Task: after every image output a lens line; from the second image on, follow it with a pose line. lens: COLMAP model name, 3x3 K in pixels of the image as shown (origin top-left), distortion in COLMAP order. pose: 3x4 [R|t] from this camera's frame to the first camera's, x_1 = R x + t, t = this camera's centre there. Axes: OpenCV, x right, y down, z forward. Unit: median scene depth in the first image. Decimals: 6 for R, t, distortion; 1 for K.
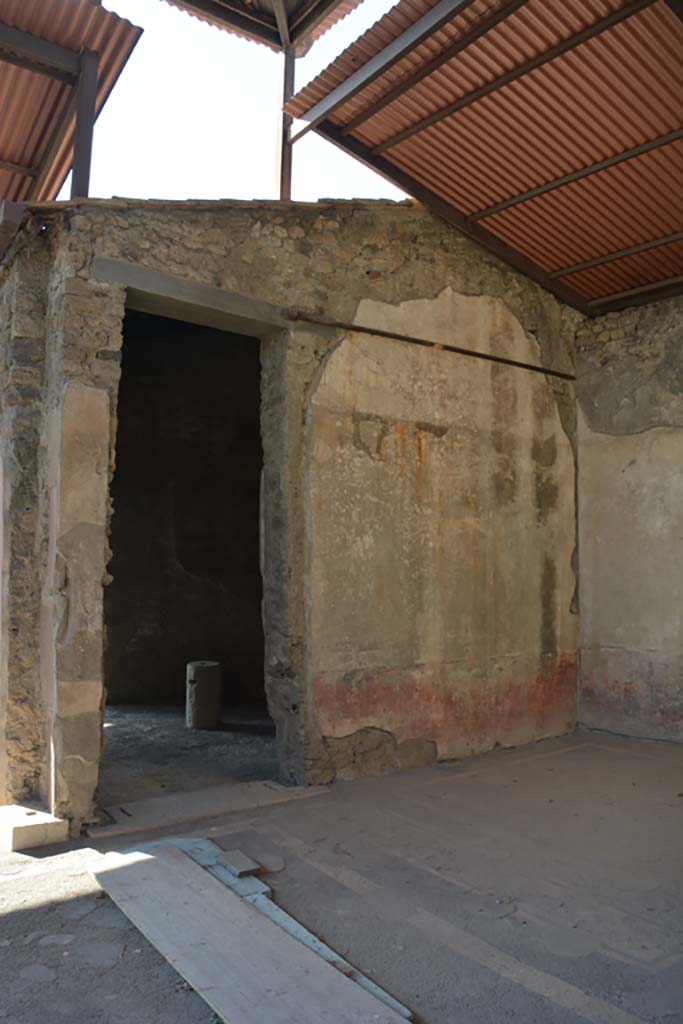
lens RADIAL K [[795.4, 0, 337.7], [0, 795.4, 518.3], [0, 0, 1]] dist [-0.162312, 0.117602]
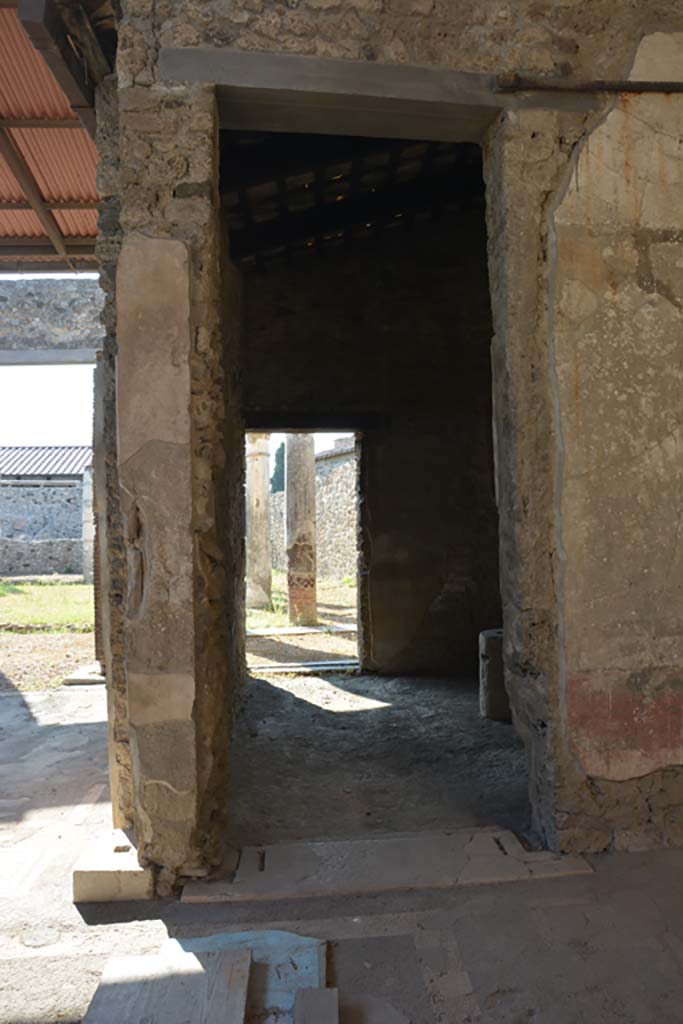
lens RADIAL K [[795.4, 0, 342.5], [0, 795.4, 518.6], [0, 0, 1]] dist [-0.162312, 0.117602]
pose [[0.851942, -0.022487, -0.523153, 0.130845], [0.060105, 0.996674, 0.055039, 0.035762], [0.520175, -0.078334, 0.850460, 0.402661]]
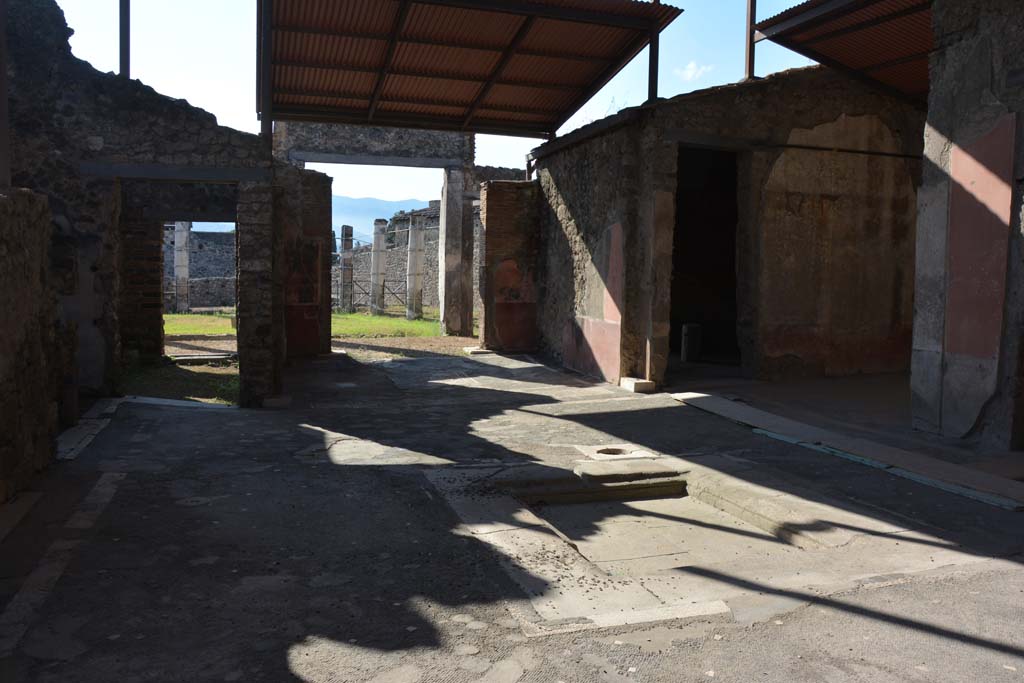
lens RADIAL K [[795.4, 0, 511.6], [0, 795.4, 347.3], [0, 0, 1]] dist [-0.162312, 0.117602]
pose [[0.955348, 0.036047, -0.293276, -0.051824], [0.015191, 0.985227, 0.170581, -0.097139], [0.295093, -0.167419, 0.940687, -1.053800]]
